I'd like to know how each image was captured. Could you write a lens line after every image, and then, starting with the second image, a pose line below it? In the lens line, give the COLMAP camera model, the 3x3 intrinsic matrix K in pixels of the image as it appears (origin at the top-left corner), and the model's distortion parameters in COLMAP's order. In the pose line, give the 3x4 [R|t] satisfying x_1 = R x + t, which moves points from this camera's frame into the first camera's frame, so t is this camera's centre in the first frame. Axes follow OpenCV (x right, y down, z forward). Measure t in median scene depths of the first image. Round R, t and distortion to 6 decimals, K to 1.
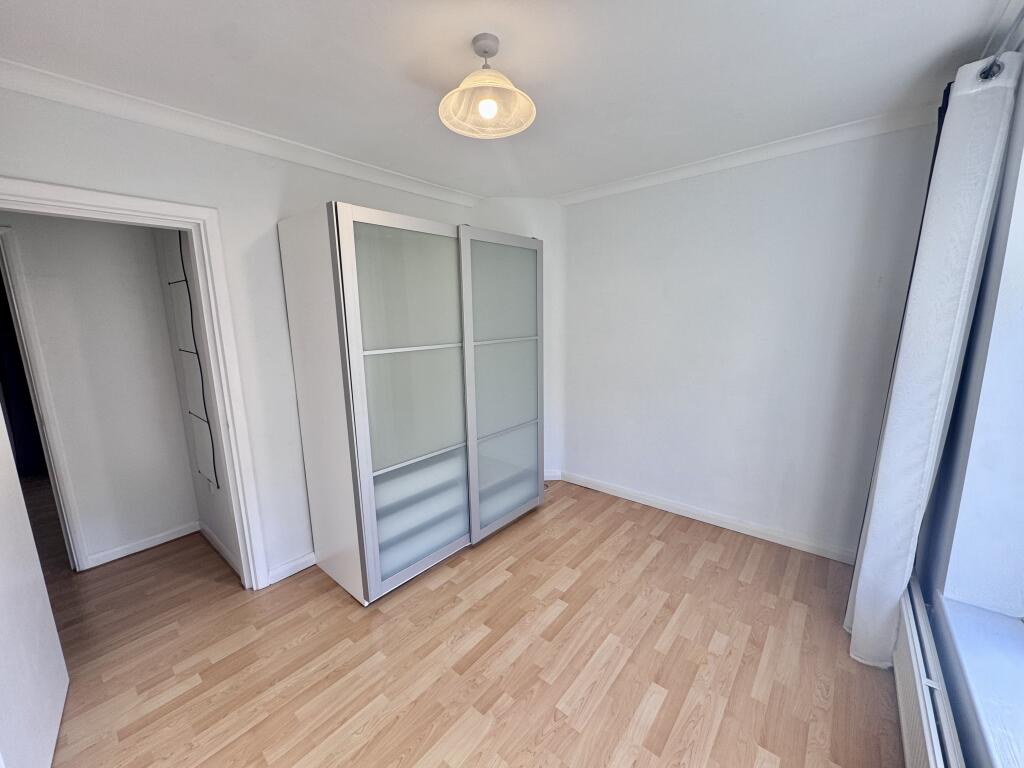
lens RADIAL K [[402.7, 0, 515.3], [0, 402.7, 386.7], [0, 0, 1]] dist [0.002018, -0.000122]
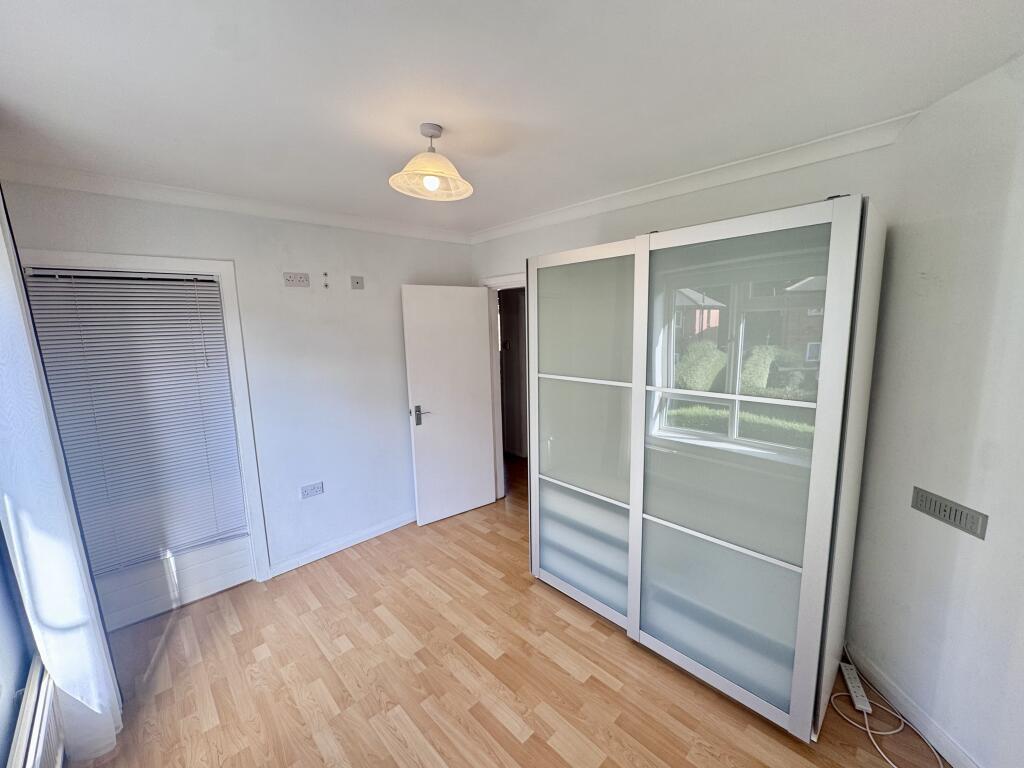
lens RADIAL K [[402.7, 0, 508.1], [0, 402.7, 389.8], [0, 0, 1]] dist [0.002018, -0.000122]
pose [[-0.099830, 0.175655, -0.979377, 0.844850], [-0.164504, 0.967835, 0.190353, -0.261317], [0.981312, 0.180114, -0.067723, 1.016483]]
